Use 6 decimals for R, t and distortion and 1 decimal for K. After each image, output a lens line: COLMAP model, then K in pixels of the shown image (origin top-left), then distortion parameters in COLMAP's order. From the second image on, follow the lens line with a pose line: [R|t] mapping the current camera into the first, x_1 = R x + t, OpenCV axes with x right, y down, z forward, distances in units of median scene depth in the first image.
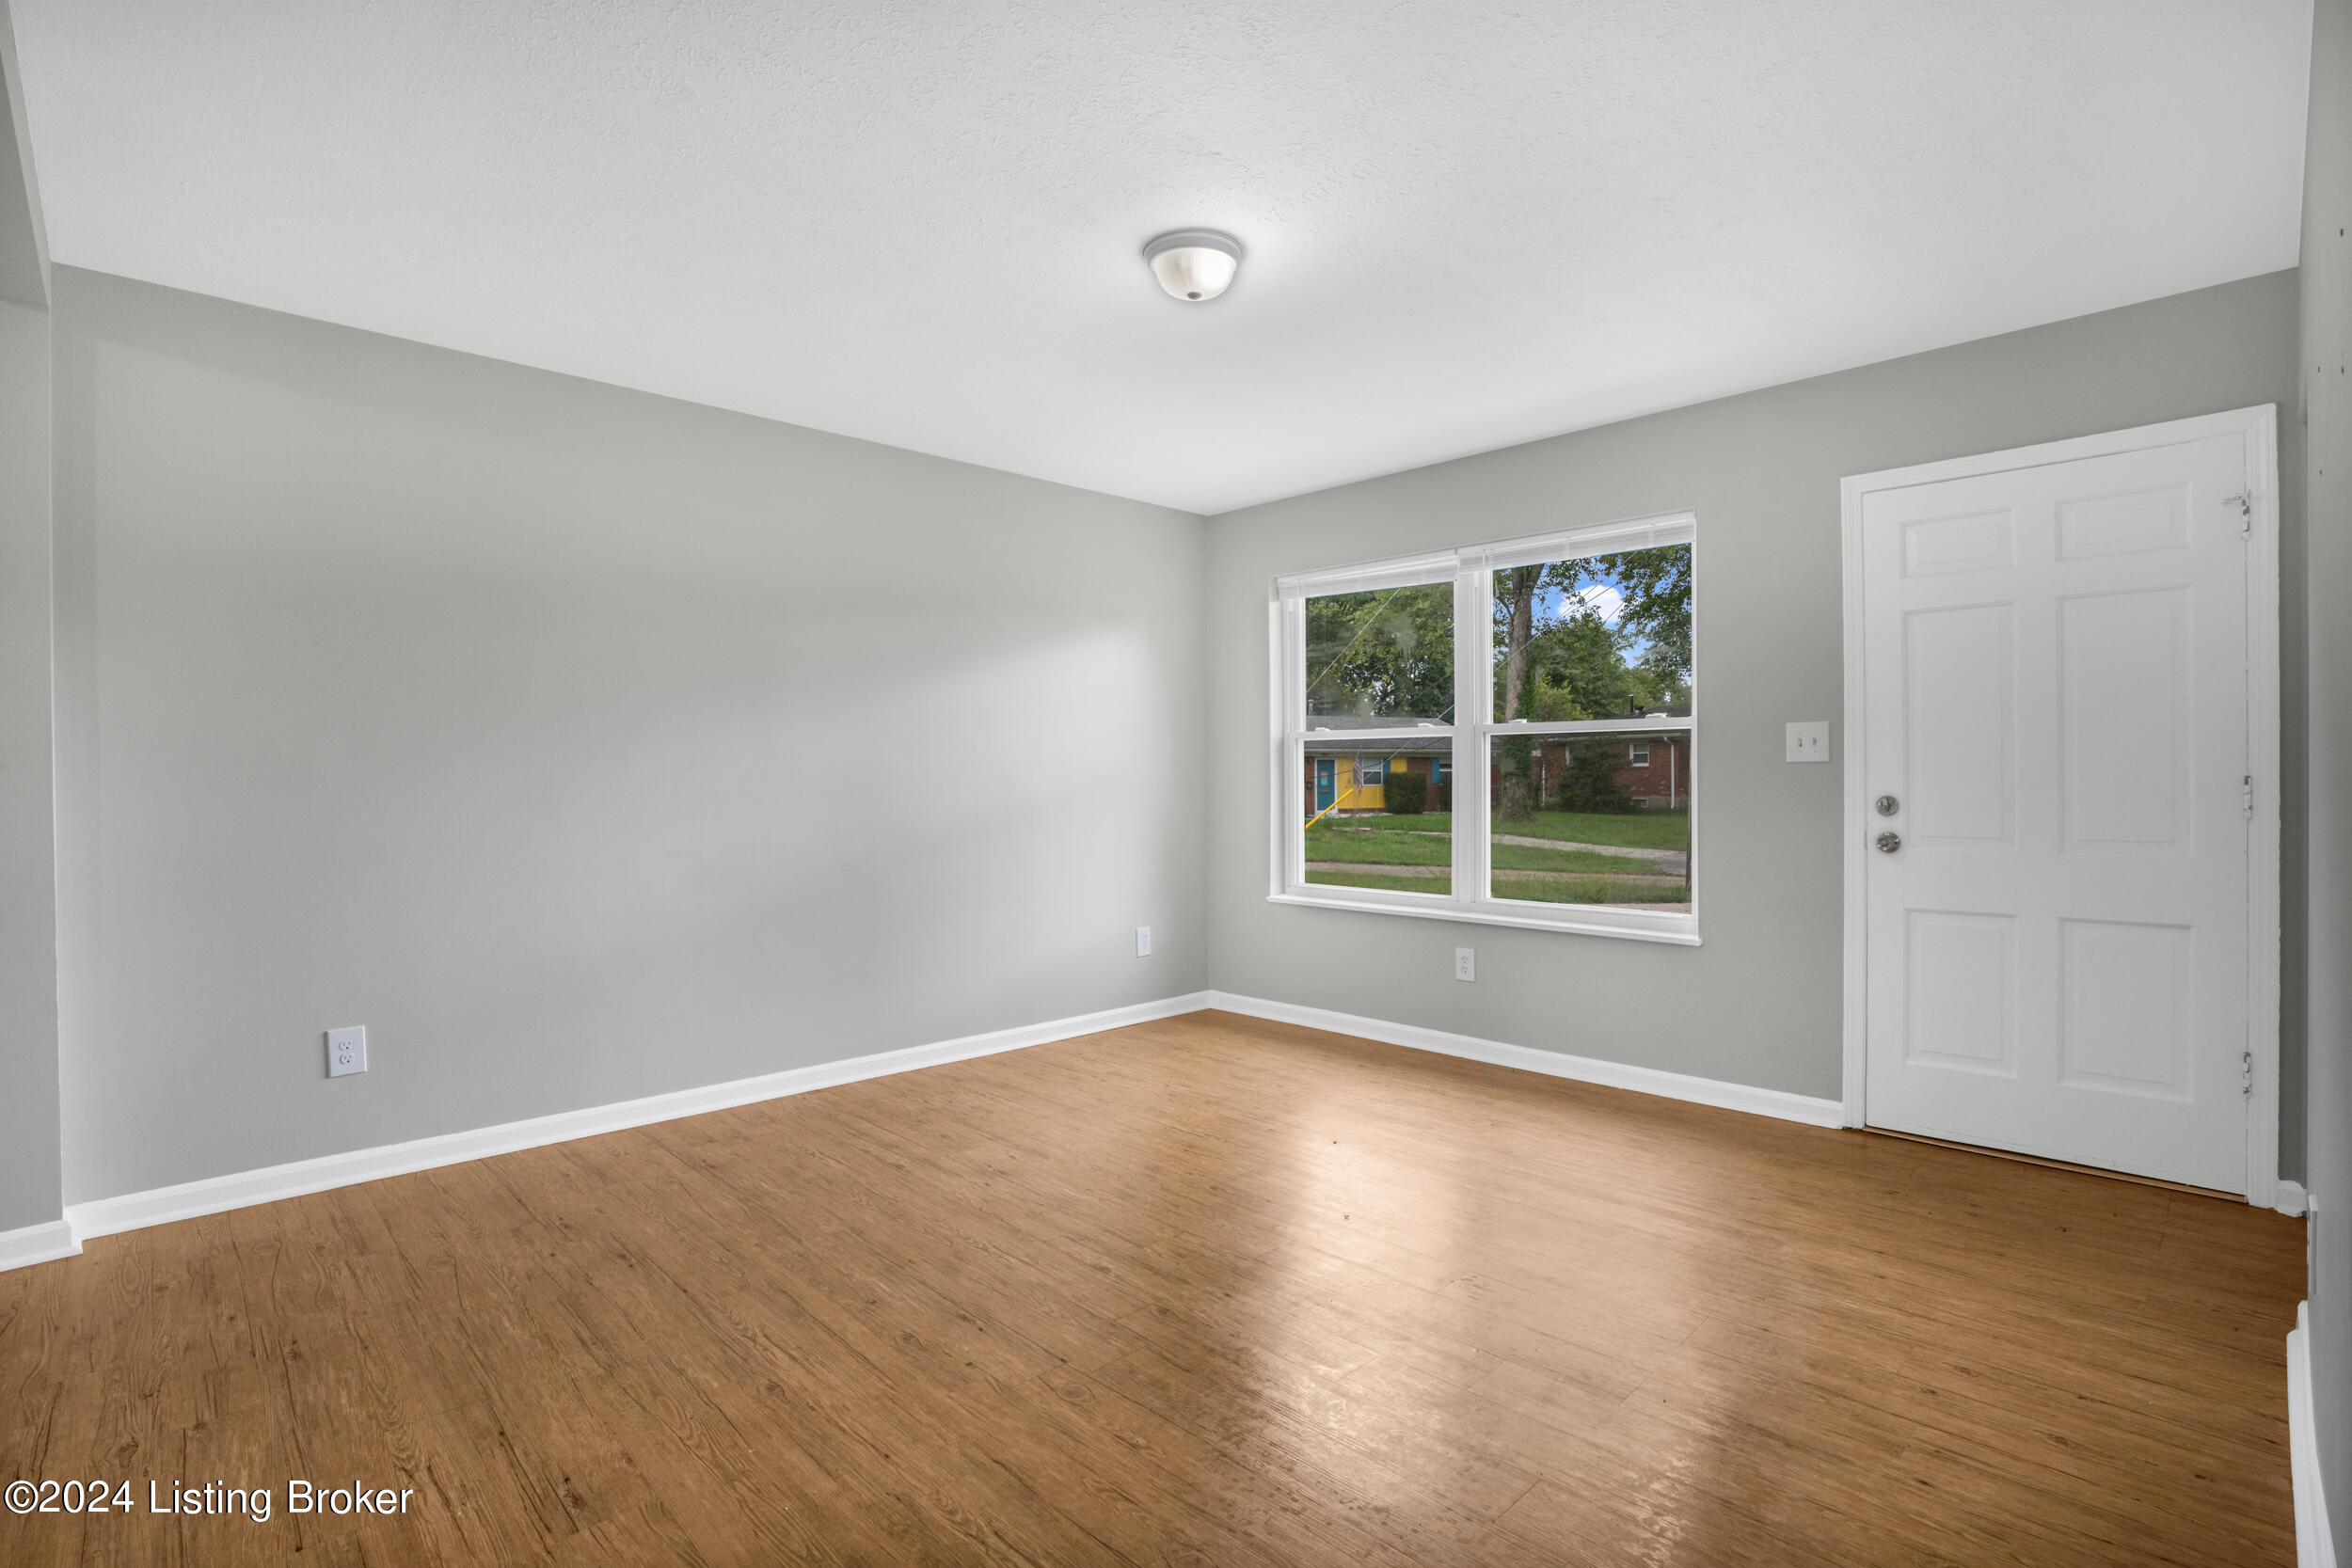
lens RADIAL K [[1094.8, 0, 1171.2], [0, 1094.8, 778.8], [0, 0, 1]] dist [-0.016791, 0.009057]
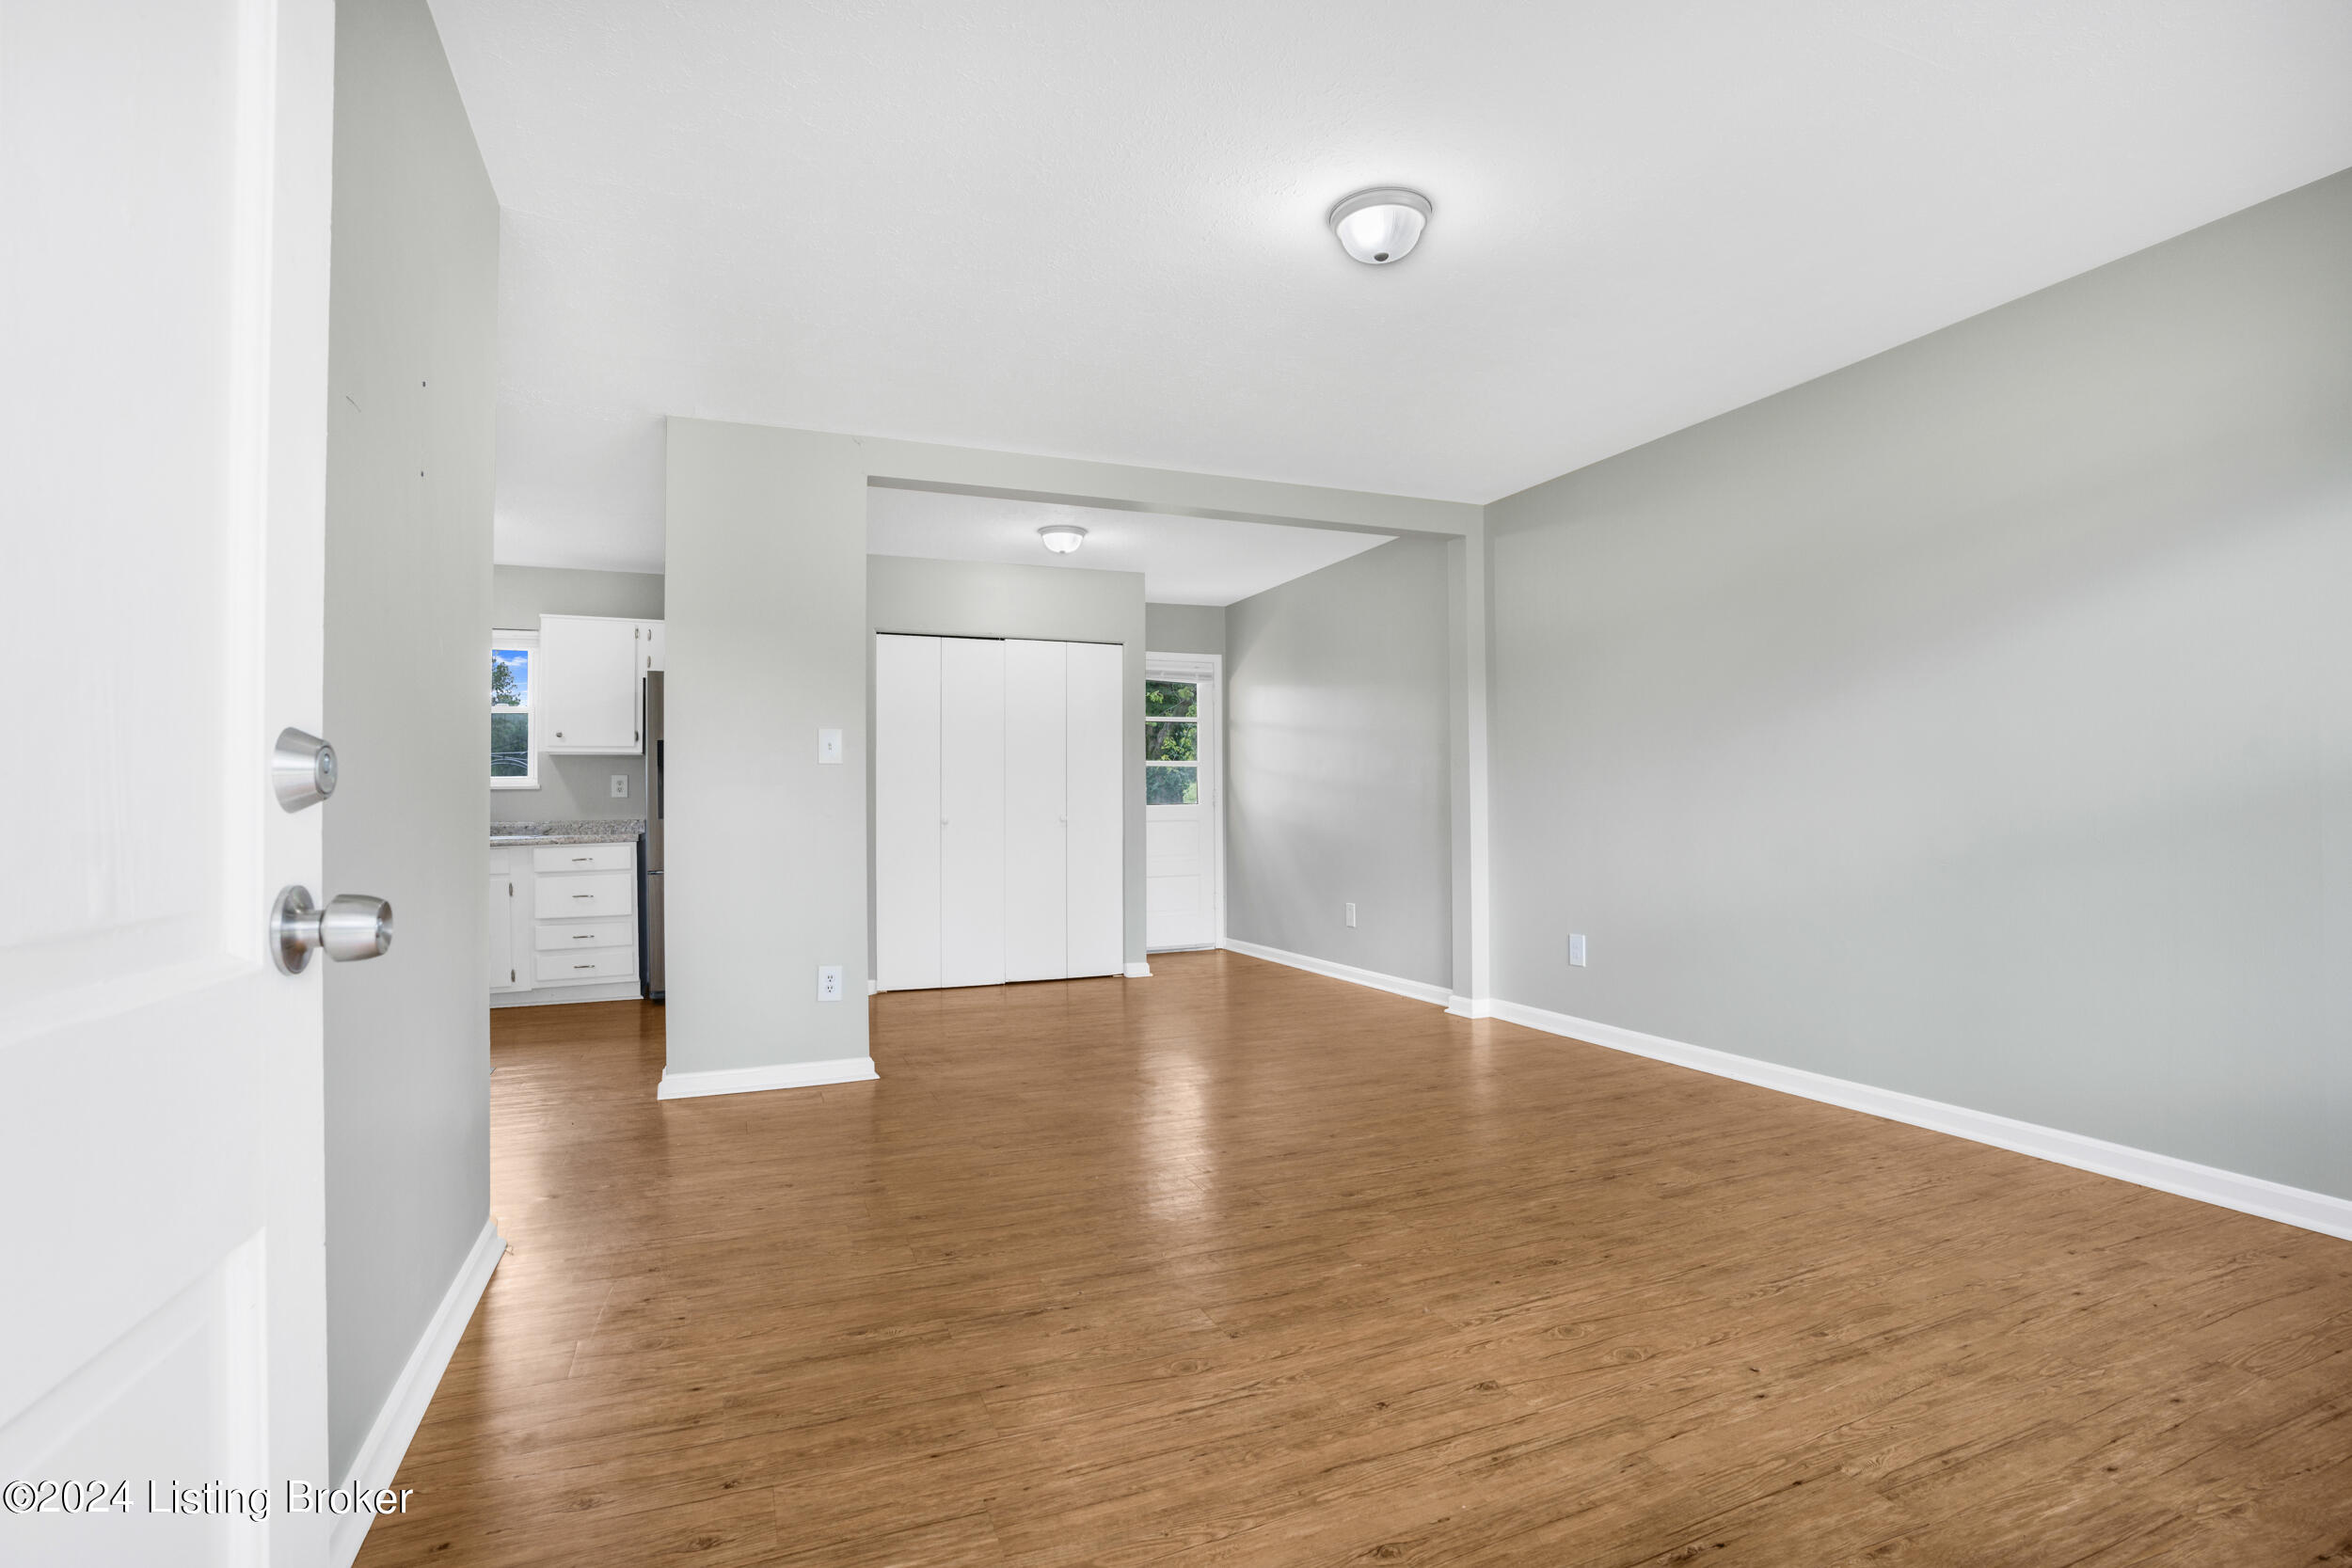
lens RADIAL K [[1094.8, 0, 1181.9], [0, 1094.8, 797.9], [0, 0, 1]] dist [-0.016791, 0.009057]
pose [[-0.364729, -0.007352, -0.931085, 0.817666], [0.020462, 0.999664, -0.015909, 0.048115], [0.930889, -0.024854, -0.364456, 0.994848]]
